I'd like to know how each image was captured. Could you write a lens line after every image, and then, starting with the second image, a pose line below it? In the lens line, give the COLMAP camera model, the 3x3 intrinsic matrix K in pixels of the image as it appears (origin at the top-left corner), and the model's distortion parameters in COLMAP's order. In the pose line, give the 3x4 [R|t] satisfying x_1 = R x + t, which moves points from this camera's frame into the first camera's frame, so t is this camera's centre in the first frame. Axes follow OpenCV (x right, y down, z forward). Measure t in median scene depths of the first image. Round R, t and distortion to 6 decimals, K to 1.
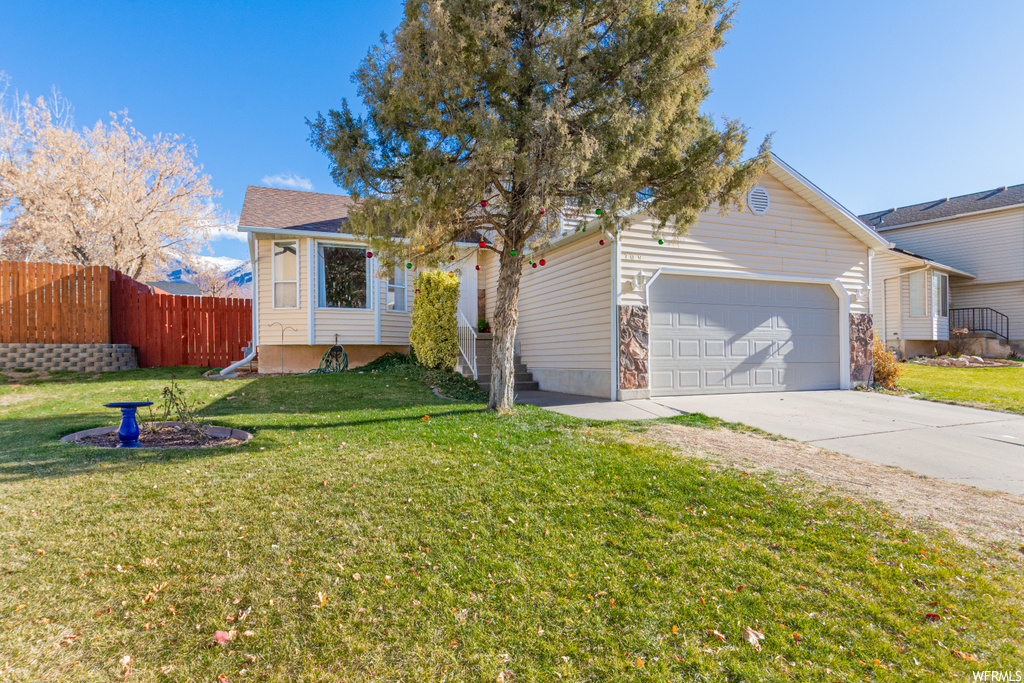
lens RADIAL K [[556.9, 0, 511.9], [0, 556.9, 342.0], [0, 0, 1]] dist [0.001220, -0.000146]
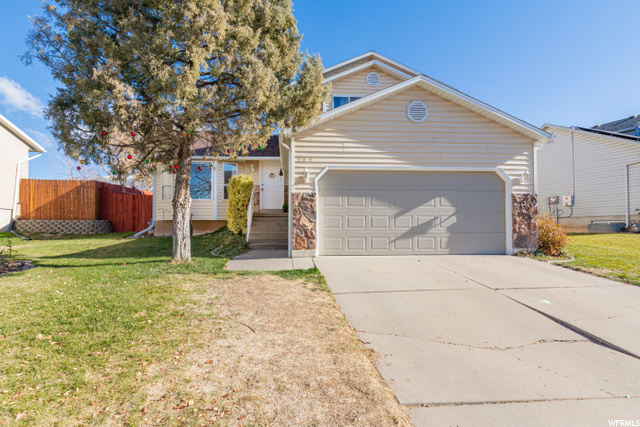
lens RADIAL K [[340.8, 0, 320.0], [0, 340.8, 214.0], [0, 0, 1]] dist [0.002969, 0.000600]
pose [[0.946670, -0.009021, -0.322077, 0.471212], [0.004745, 0.999890, -0.014060, 0.002865], [0.322169, 0.011782, 0.946609, 0.145876]]
